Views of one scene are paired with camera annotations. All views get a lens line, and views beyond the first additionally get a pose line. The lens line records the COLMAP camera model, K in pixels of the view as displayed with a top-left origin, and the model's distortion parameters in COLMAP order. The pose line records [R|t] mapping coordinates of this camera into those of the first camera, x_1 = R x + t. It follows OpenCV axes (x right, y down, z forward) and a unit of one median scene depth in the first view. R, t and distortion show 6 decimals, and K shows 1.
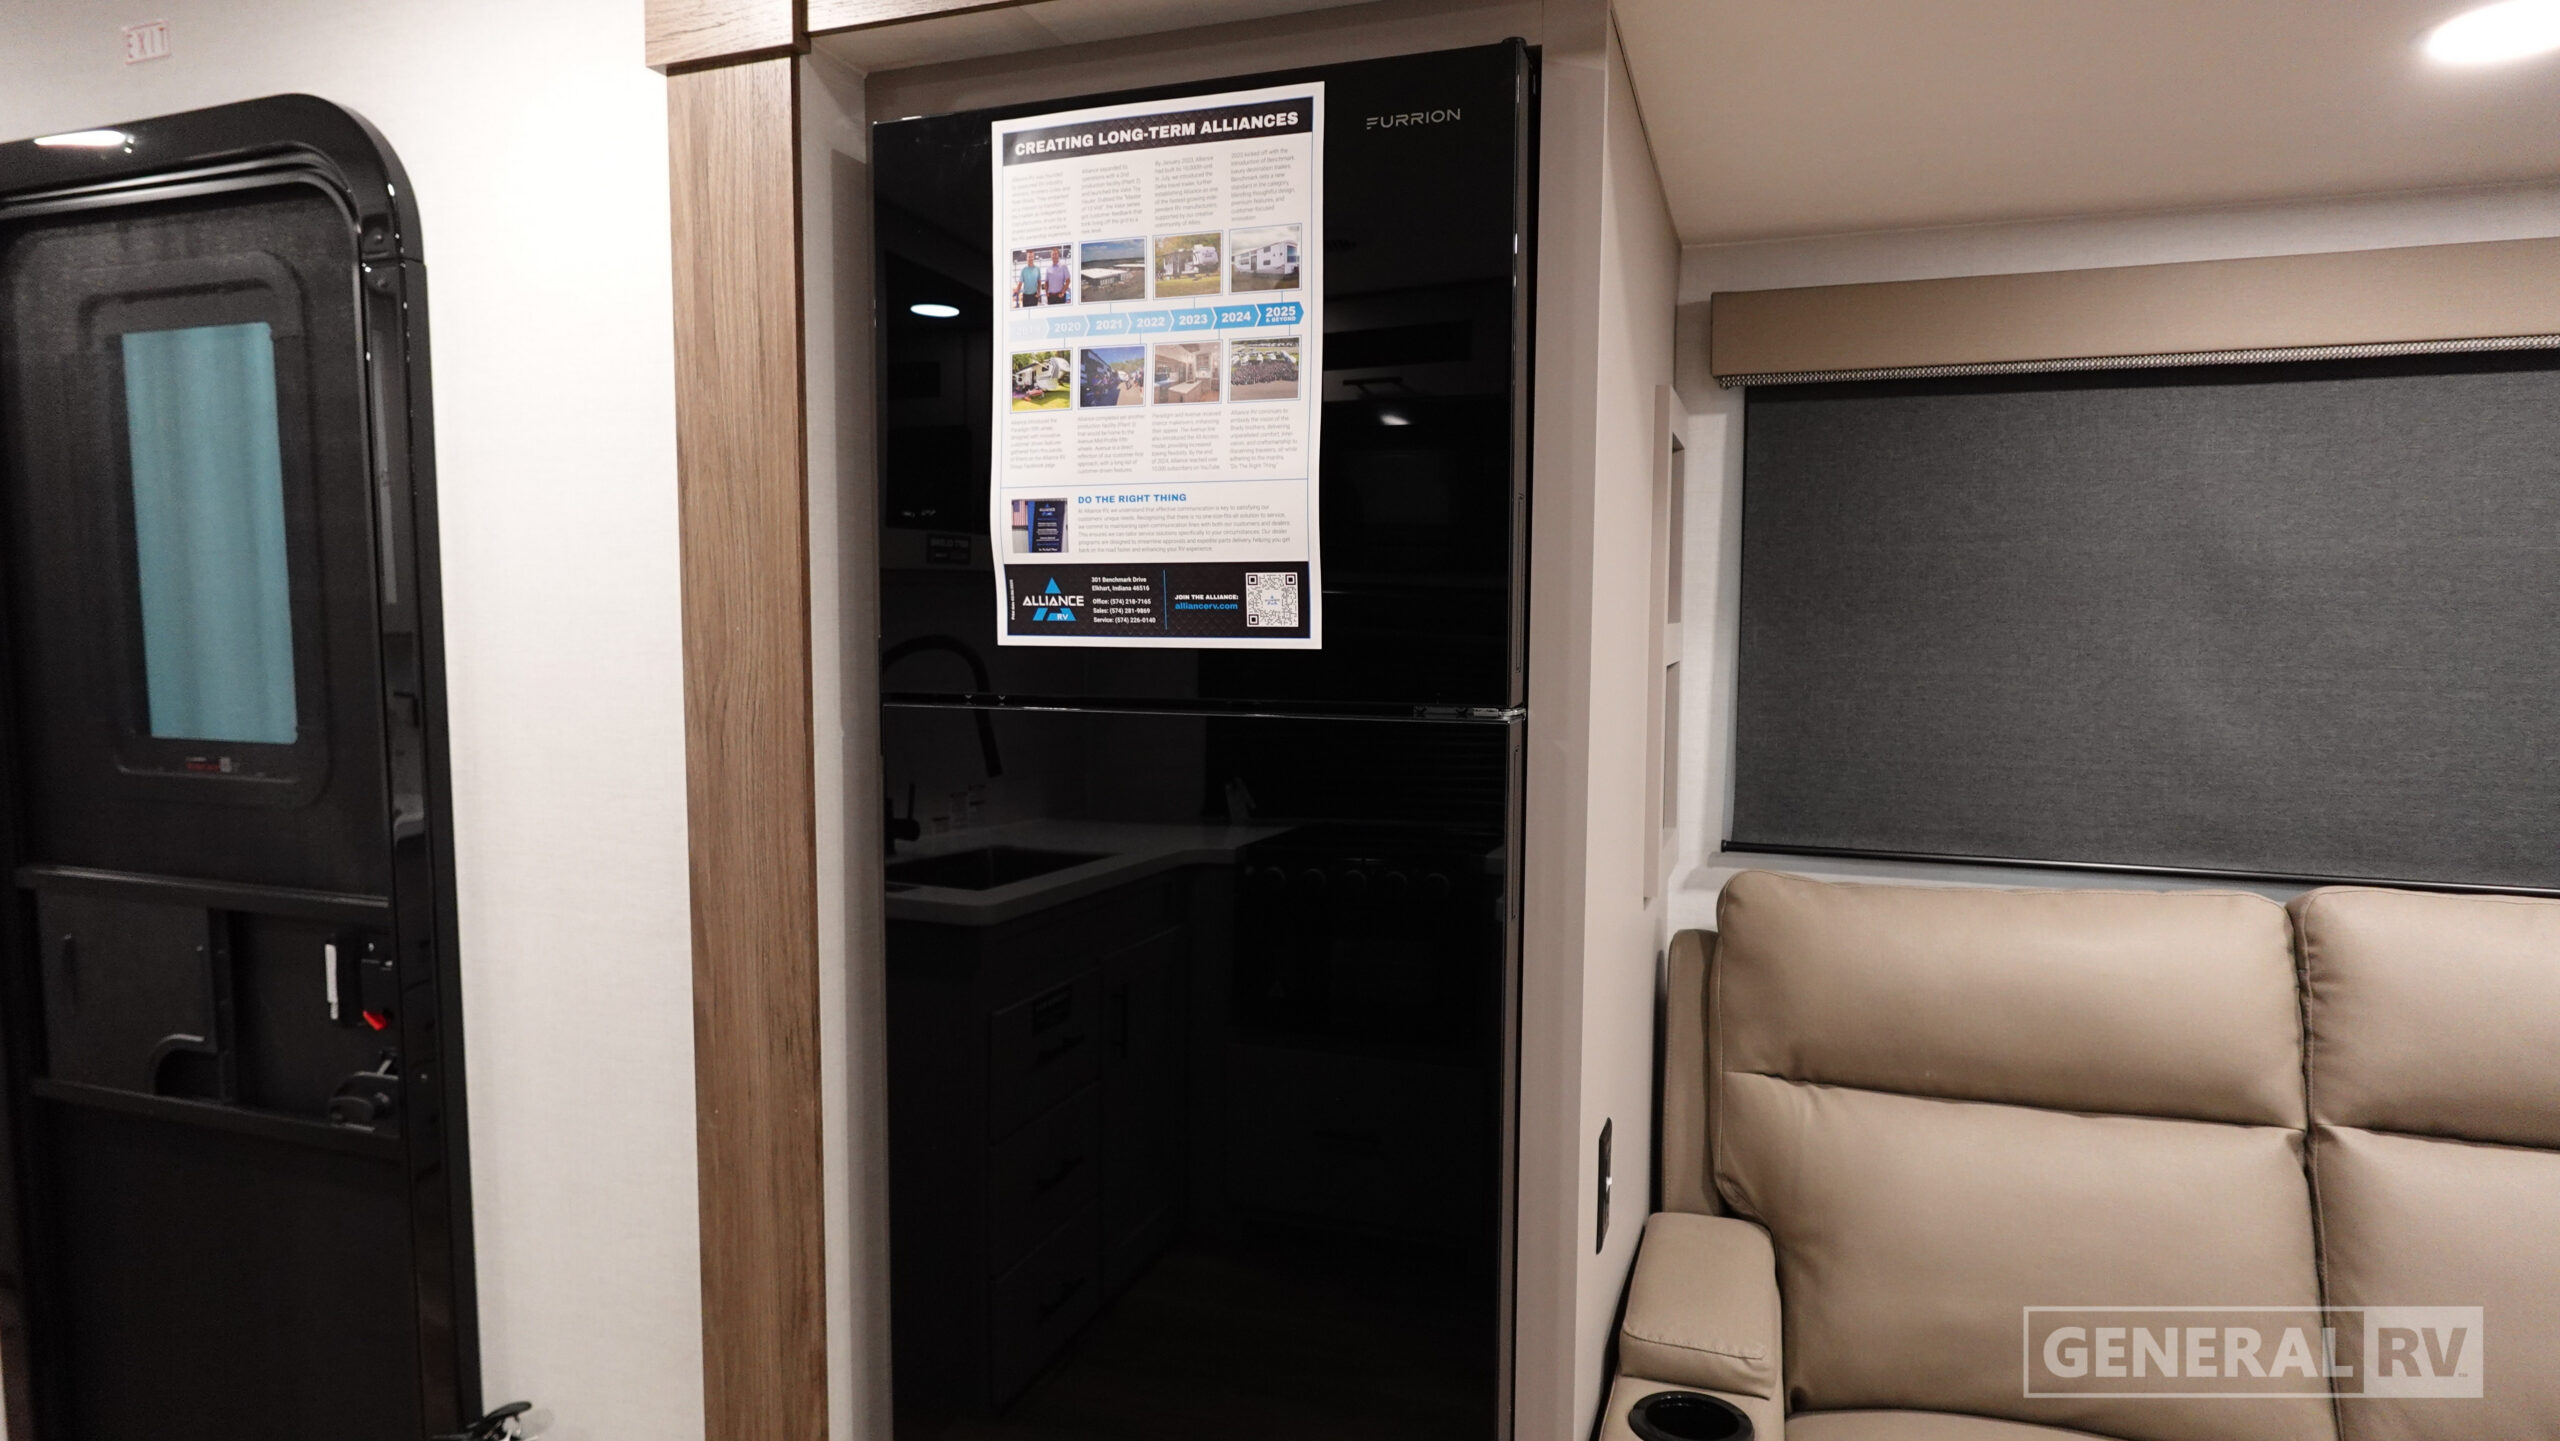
lens RADIAL K [[1456.2, 0, 1275.8], [0, 1456.2, 717.5], [0, 0, 1]] dist [-0.003937, 0.003402]
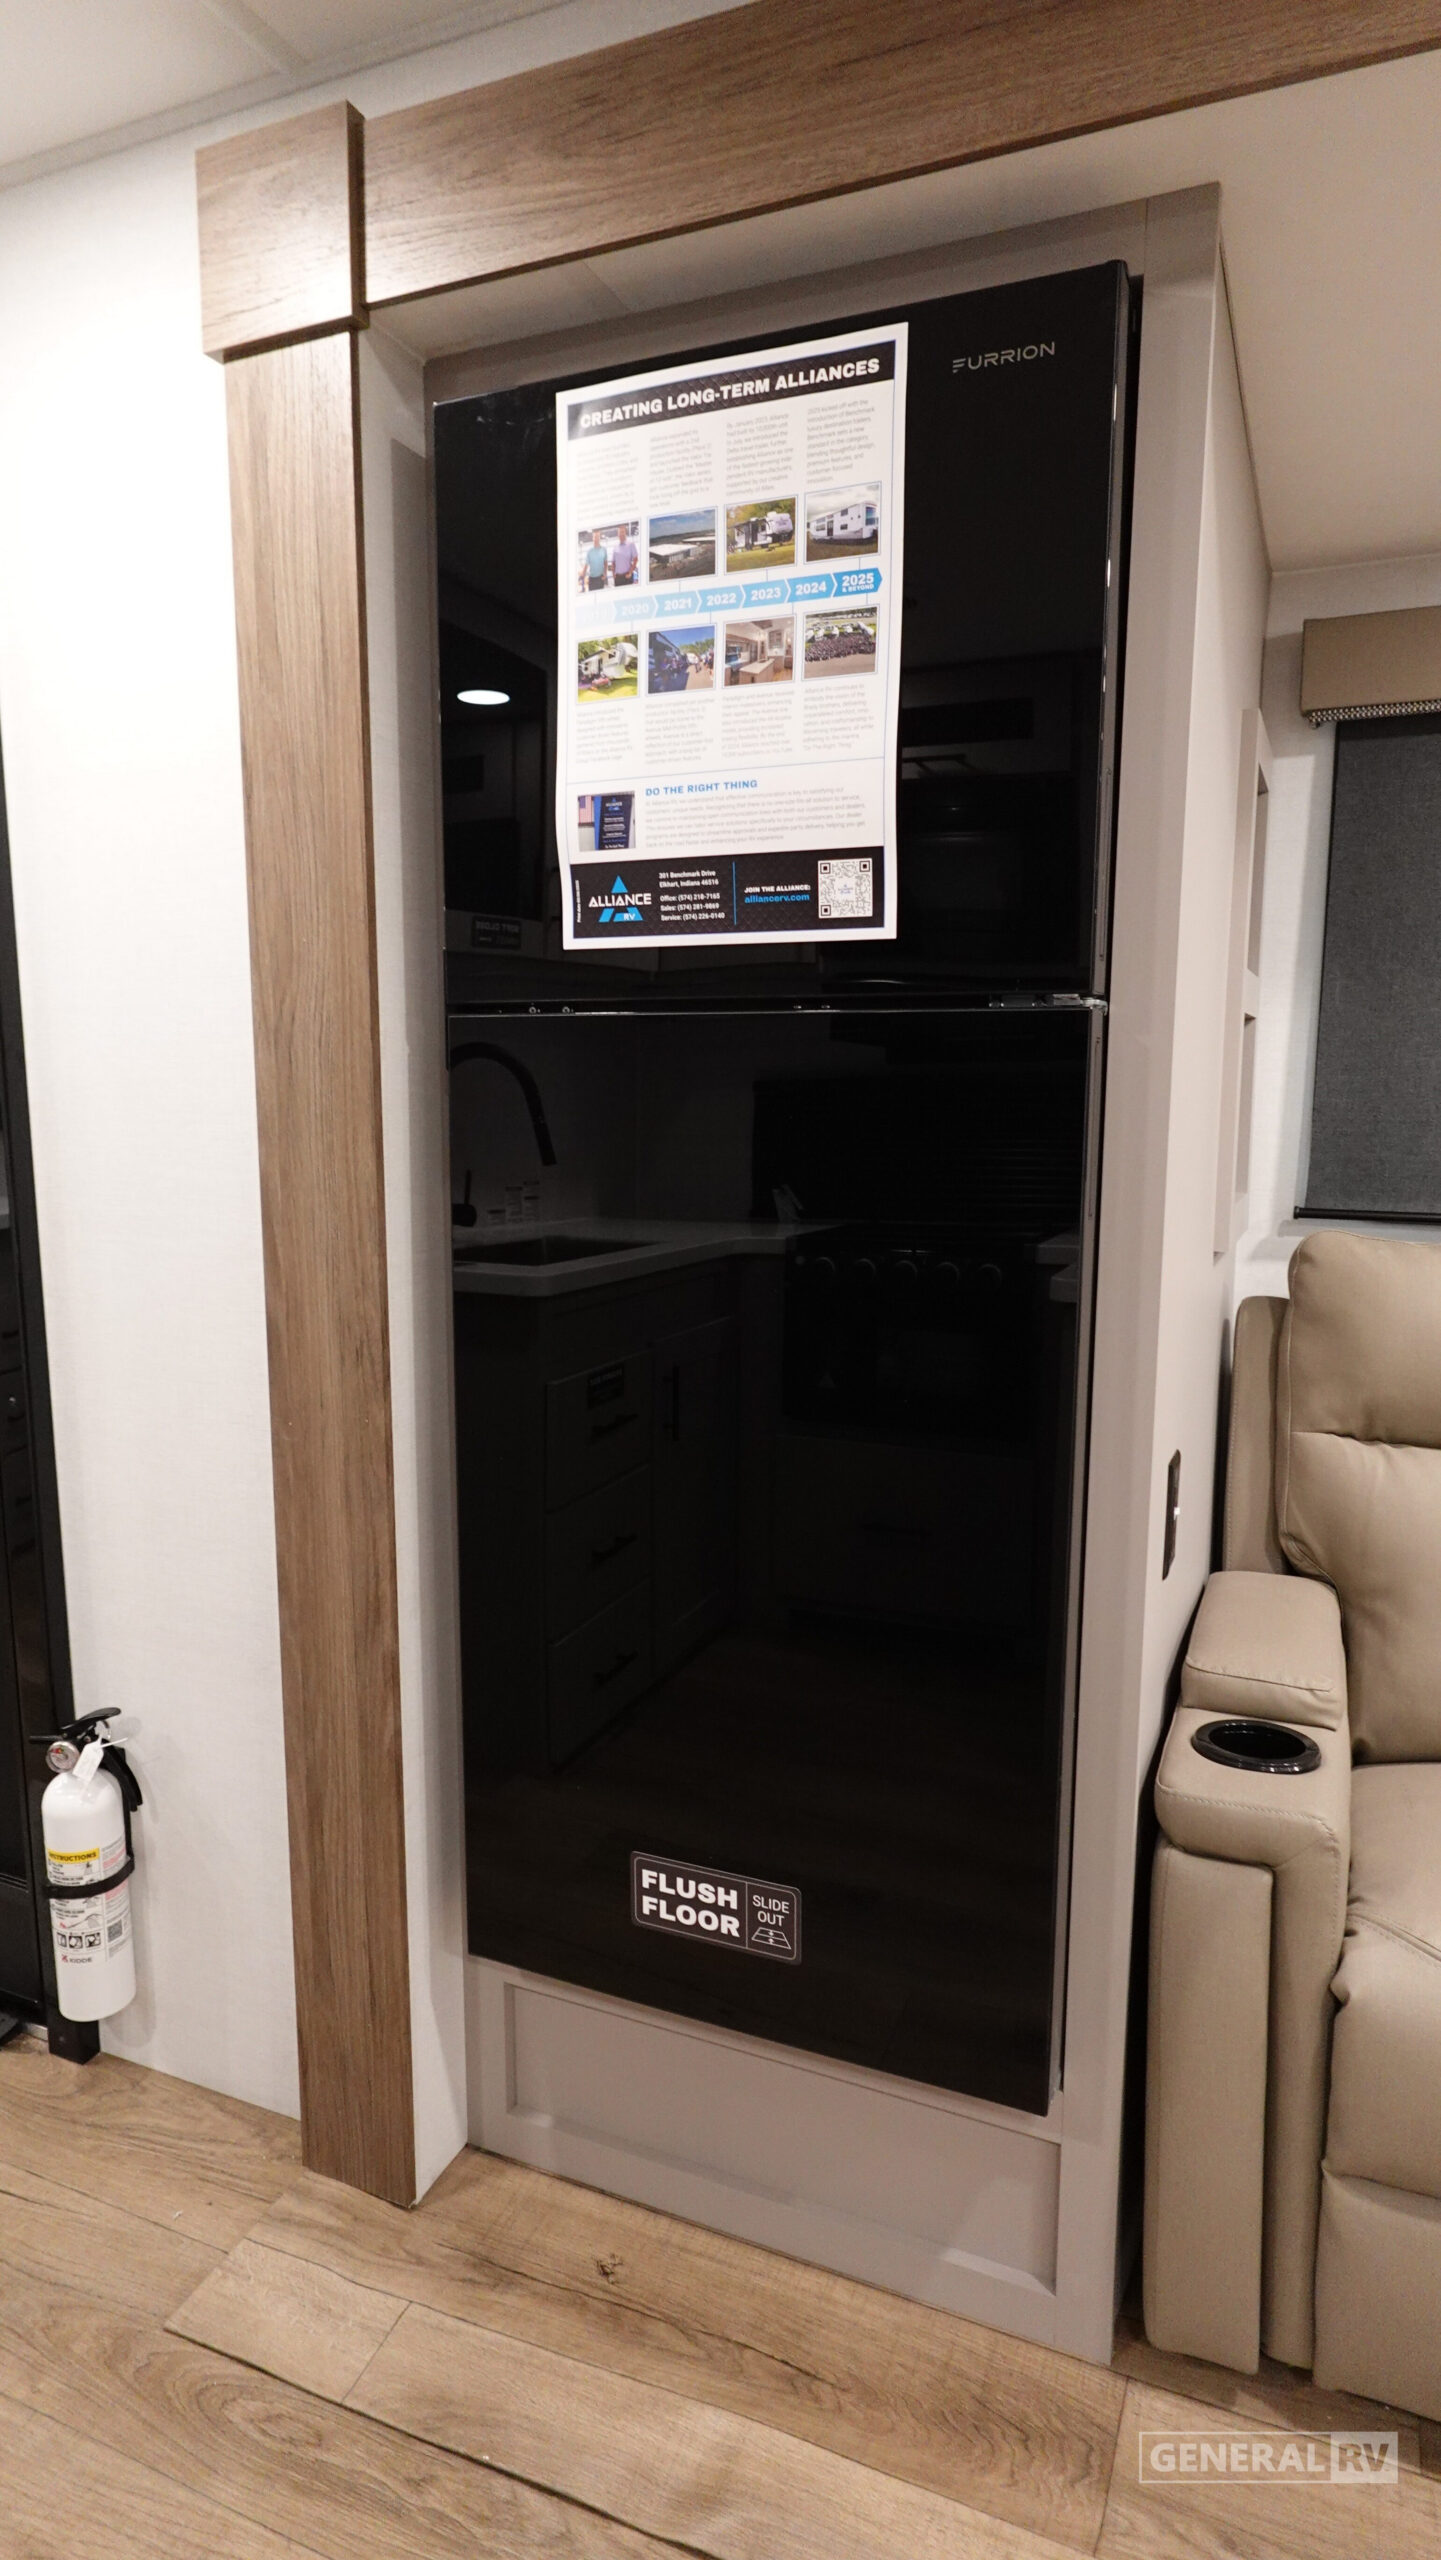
lens RADIAL K [[1456.2, 0, 715.9], [0, 1456.2, 1278.6], [0, 0, 1]] dist [-0.003937, 0.003402]
pose [[0.997676, 0.009620, -0.067459, -0.018677], [-0.004749, 0.997393, 0.071998, 0.098609], [0.067976, -0.071510, 0.995121, 0.009536]]
